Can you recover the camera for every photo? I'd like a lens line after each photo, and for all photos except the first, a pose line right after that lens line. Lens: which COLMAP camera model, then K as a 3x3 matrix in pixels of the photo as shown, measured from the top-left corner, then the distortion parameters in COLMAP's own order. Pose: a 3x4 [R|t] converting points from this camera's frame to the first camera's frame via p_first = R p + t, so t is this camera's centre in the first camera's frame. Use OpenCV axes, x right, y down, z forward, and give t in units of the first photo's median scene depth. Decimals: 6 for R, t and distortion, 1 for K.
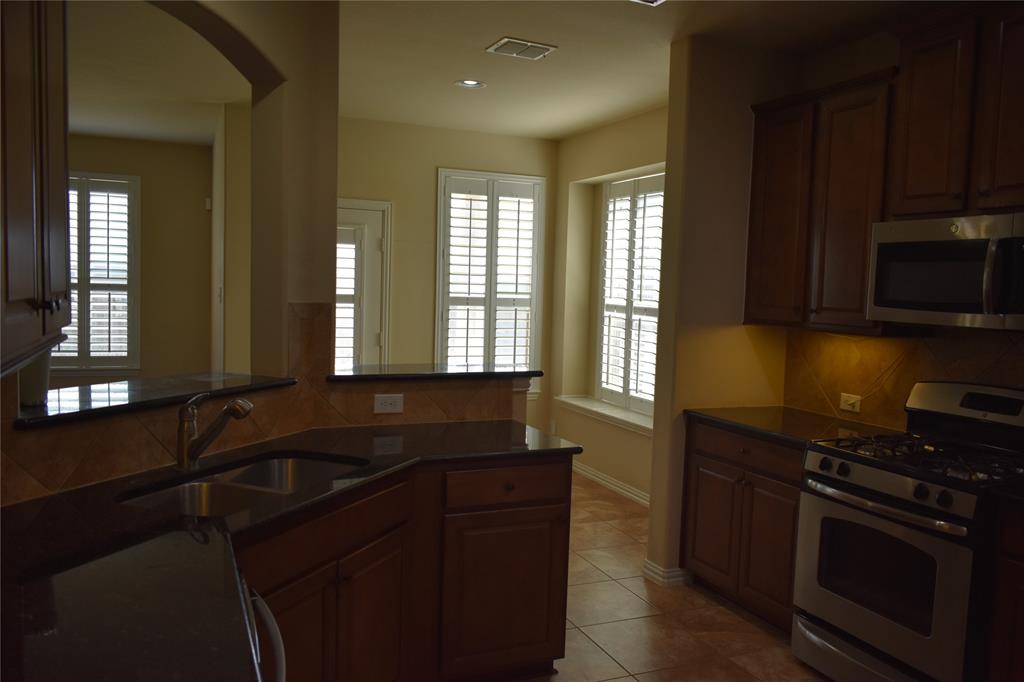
lens RADIAL K [[792.5, 0, 512.0], [0, 792.5, 341.0], [0, 0, 1]] dist [-0.011602, 0.005822]
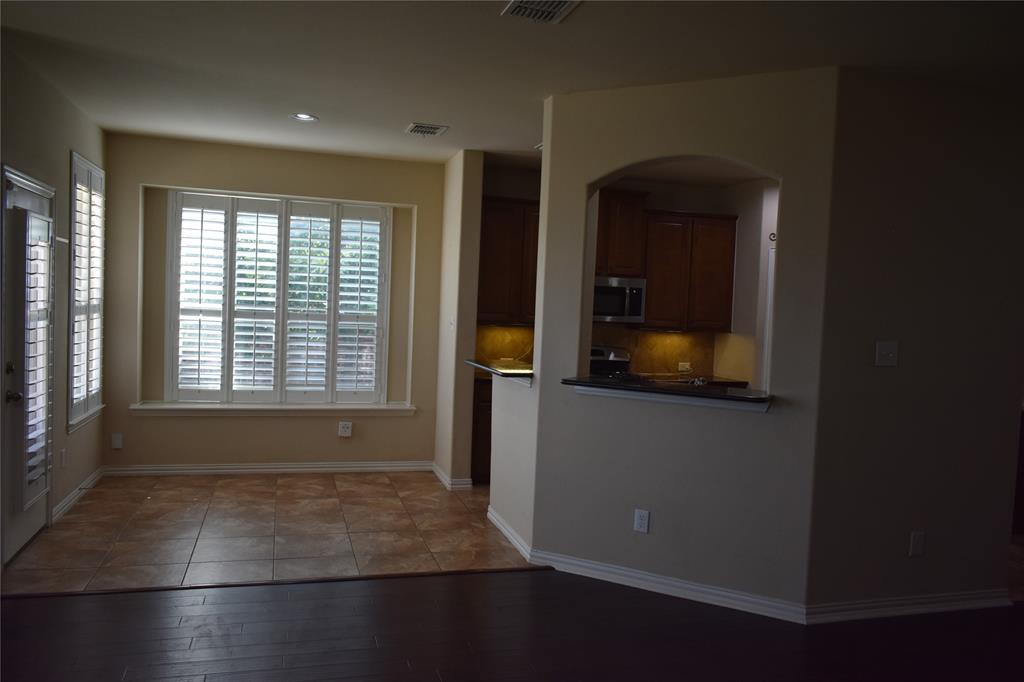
lens RADIAL K [[792.5, 0, 512.0], [0, 792.5, 341.0], [0, 0, 1]] dist [-0.011602, 0.005822]
pose [[0.128491, -0.073244, 0.989002, -0.997690], [0.032511, 0.997044, 0.069616, -0.072652], [-0.991178, 0.023208, 0.130492, 0.506133]]
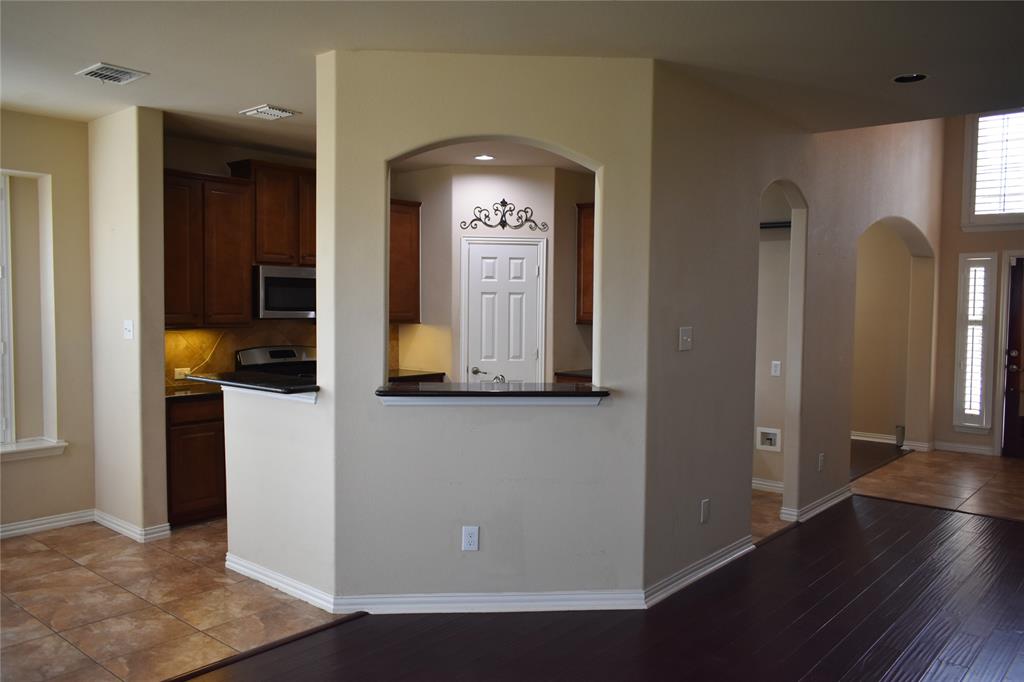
lens RADIAL K [[792.5, 0, 512.0], [0, 792.5, 341.0], [0, 0, 1]] dist [-0.011602, 0.005822]
pose [[-0.434938, -0.078904, 0.896997, -0.857457], [0.041754, 0.993315, 0.107623, -0.086538], [-0.899492, 0.084263, -0.428735, 0.741005]]
